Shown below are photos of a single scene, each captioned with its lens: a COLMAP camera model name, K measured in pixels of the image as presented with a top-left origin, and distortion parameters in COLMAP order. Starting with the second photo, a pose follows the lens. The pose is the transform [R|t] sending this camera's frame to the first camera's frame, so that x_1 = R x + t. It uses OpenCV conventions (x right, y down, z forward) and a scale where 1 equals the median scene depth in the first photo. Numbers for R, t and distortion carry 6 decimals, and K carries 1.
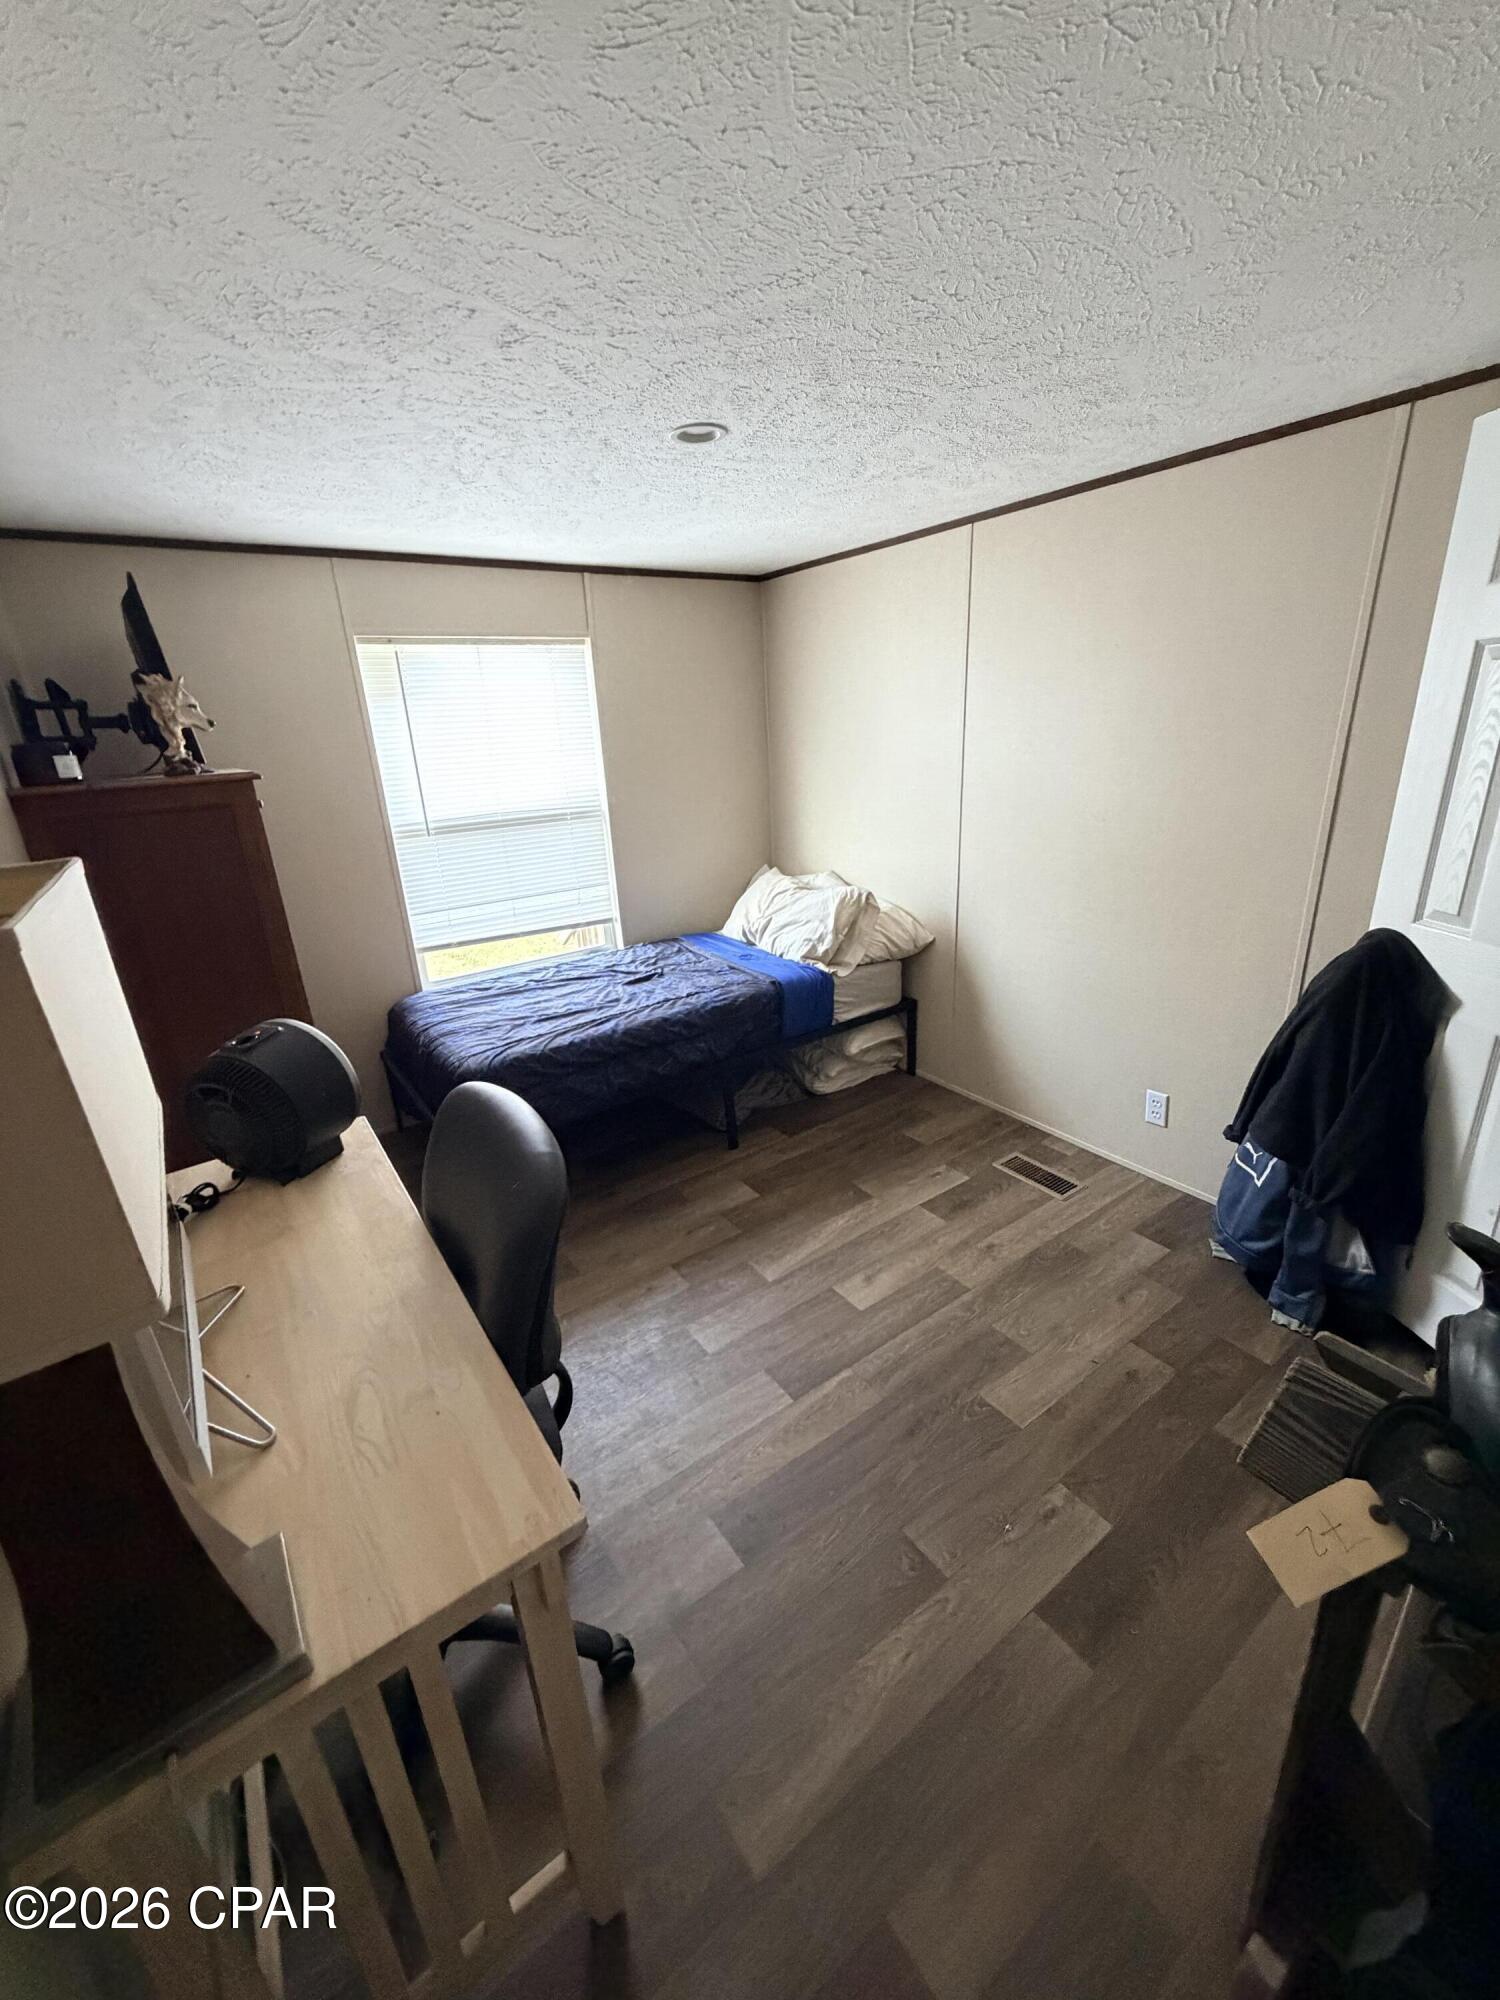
lens RADIAL K [[794.9, 0, 740.2], [0, 794.9, 1002.3], [0, 0, 1]] dist [0.000049, 0.000112]
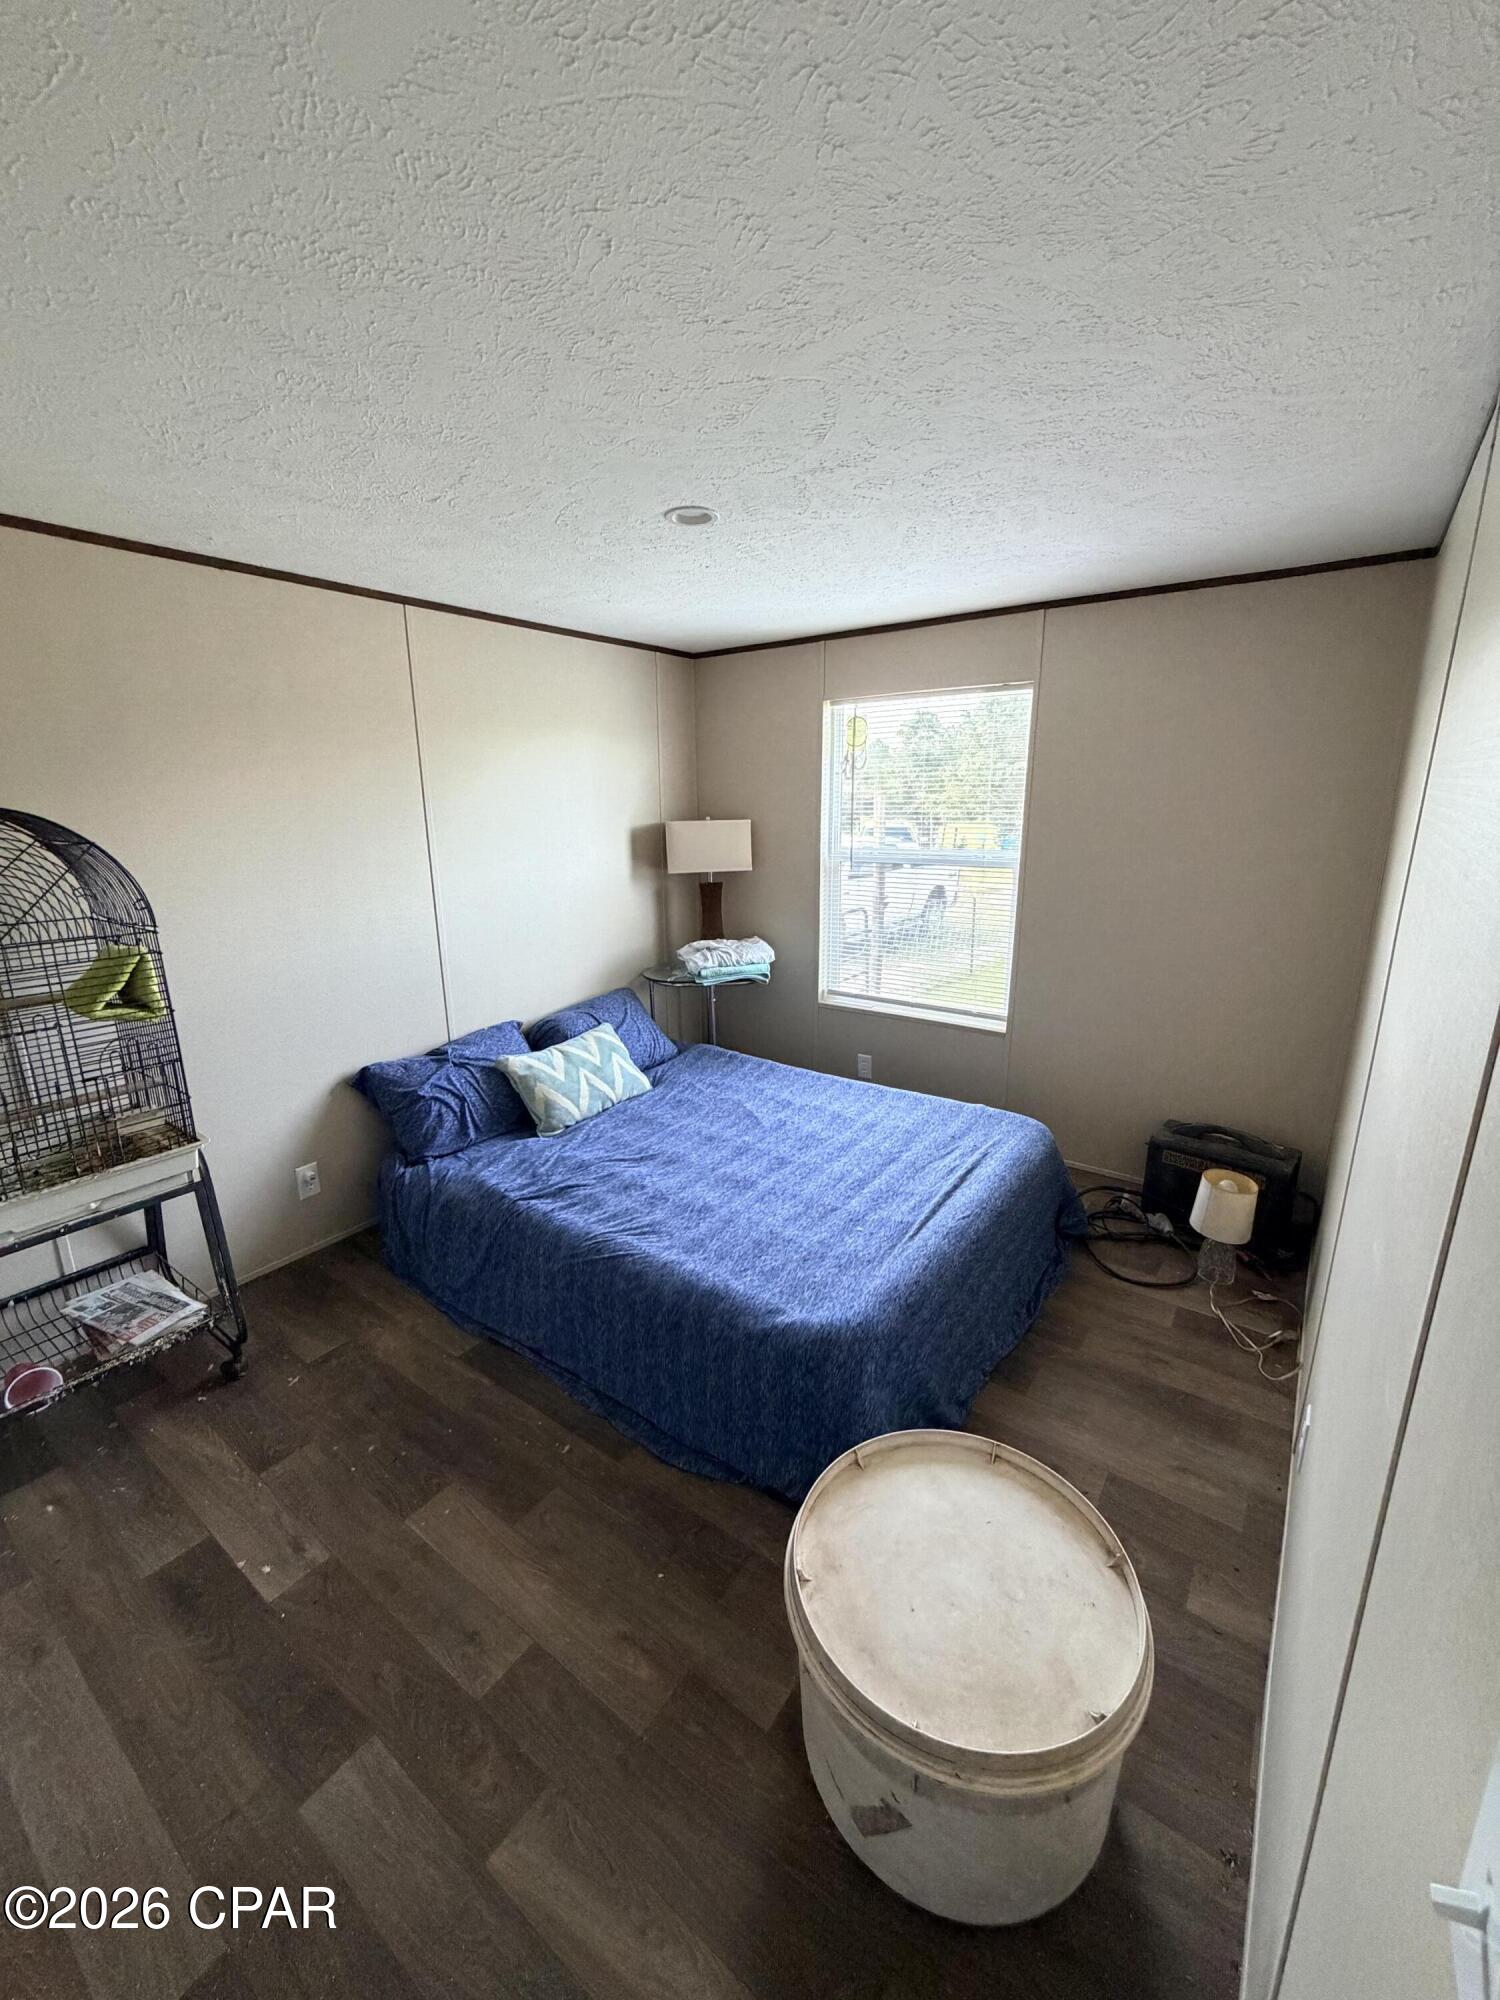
lens RADIAL K [[794.9, 0, 743.8], [0, 794.9, 984.6], [0, 0, 1]] dist [0.000049, 0.000112]
pose [[0.336978, 0.273101, -0.901034, 1.023762], [-0.322744, 0.932529, 0.161945, -0.301547], [0.884467, 0.236231, 0.402383, 0.721927]]
